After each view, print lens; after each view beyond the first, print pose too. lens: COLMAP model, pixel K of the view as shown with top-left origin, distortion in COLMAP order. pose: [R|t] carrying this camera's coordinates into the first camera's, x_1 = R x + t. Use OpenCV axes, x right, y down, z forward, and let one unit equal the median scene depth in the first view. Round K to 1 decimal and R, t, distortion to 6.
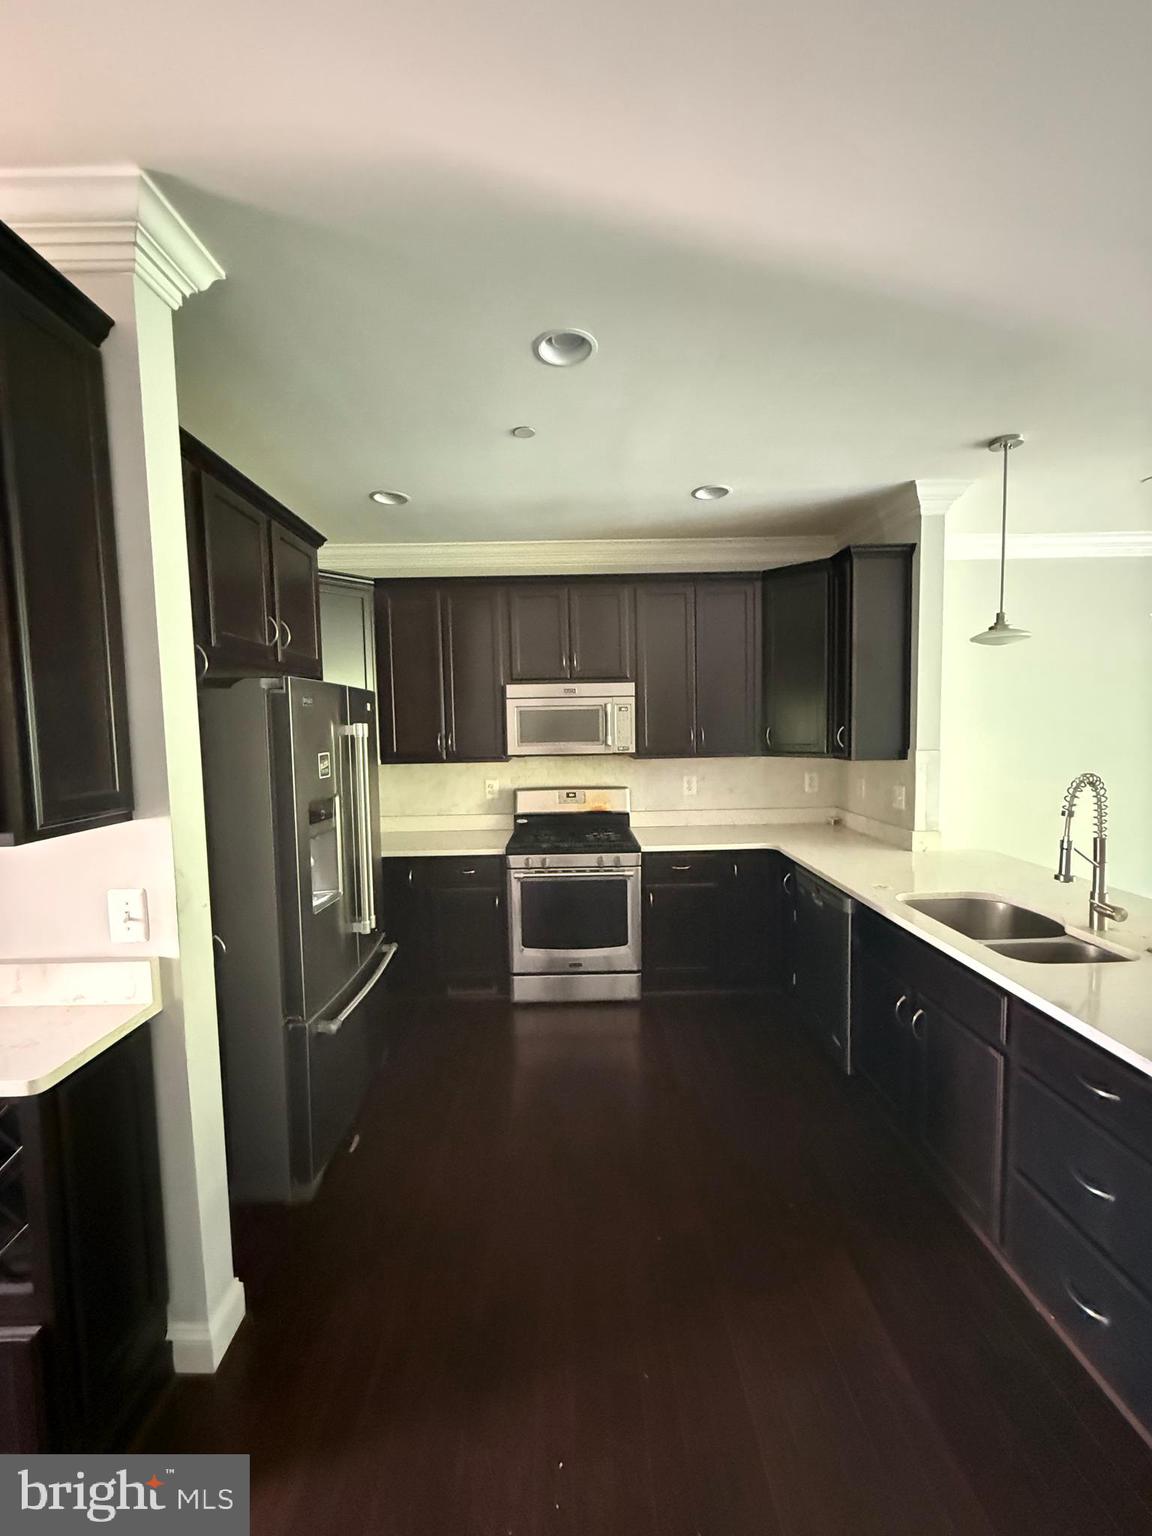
lens RADIAL K [[613.0, 0, 583.9], [0, 613.0, 768.0], [0, 0, 1]] dist [0.002214, -0.000032]
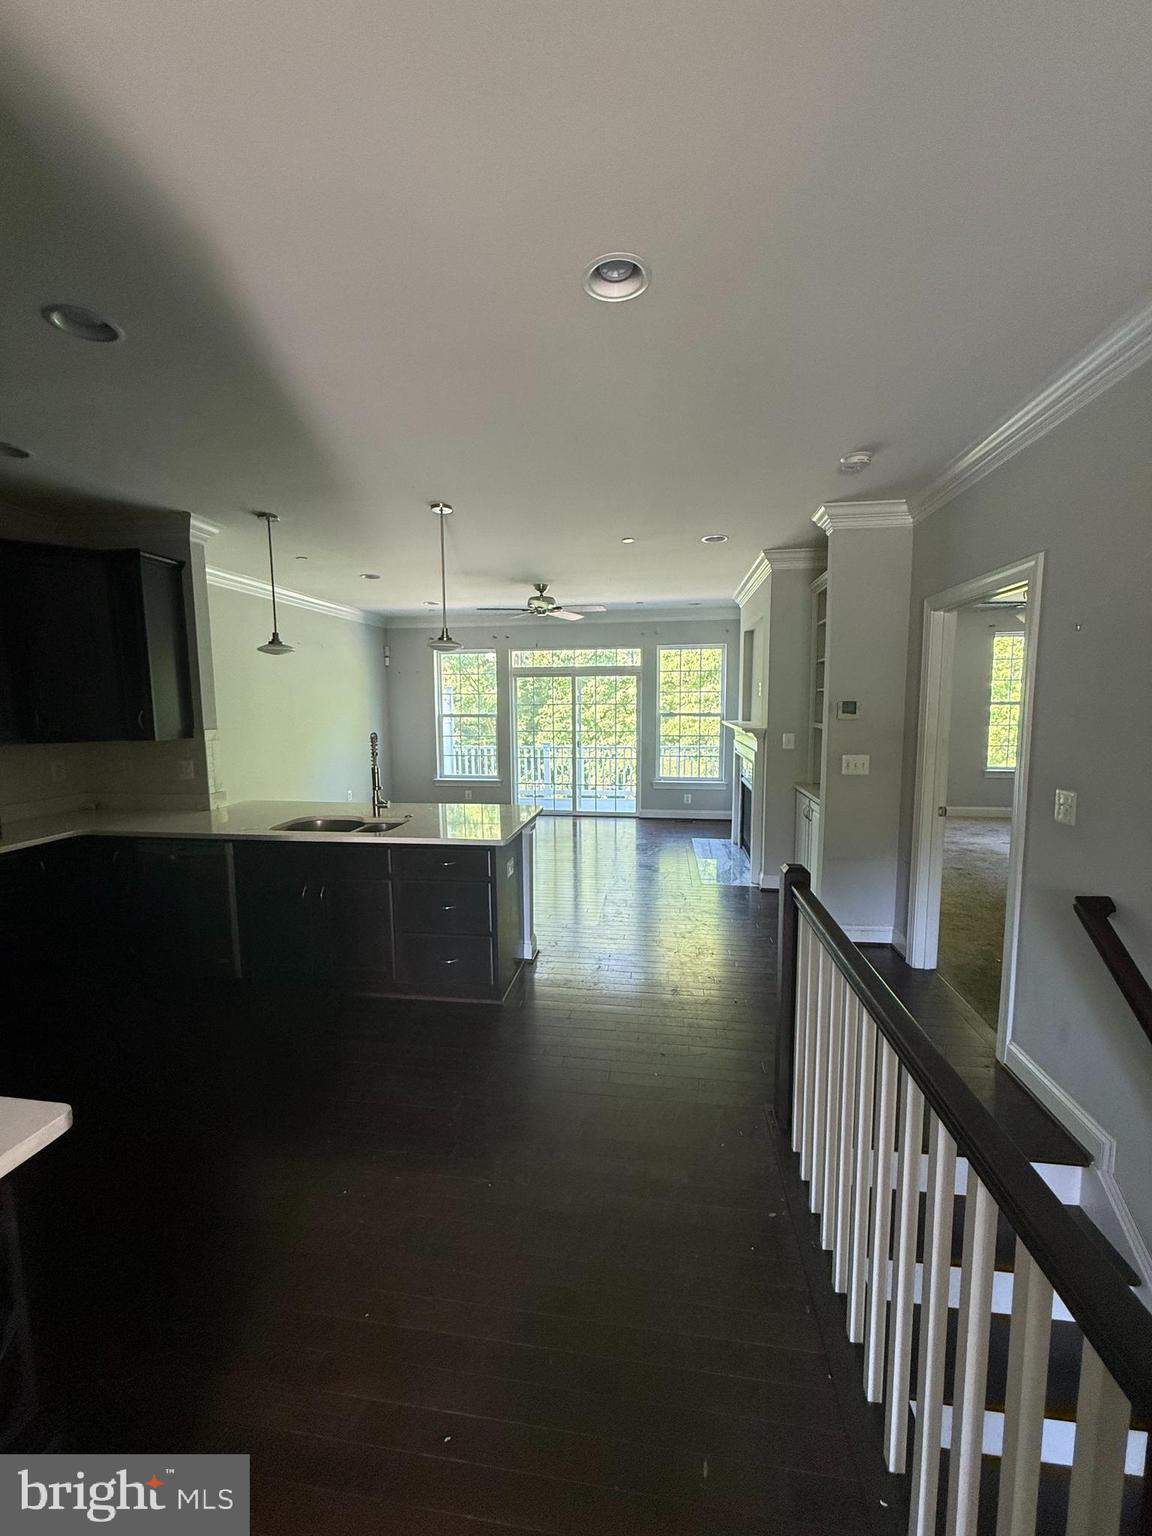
lens RADIAL K [[613.0, 0, 580.6], [0, 613.0, 764.7], [0, 0, 1]] dist [0.002214, -0.000032]
pose [[0.164302, -0.084323, 0.982799, -0.676513], [0.078506, 0.994297, 0.072185, 0.013917], [-0.983281, 0.065296, 0.169985, 0.046445]]
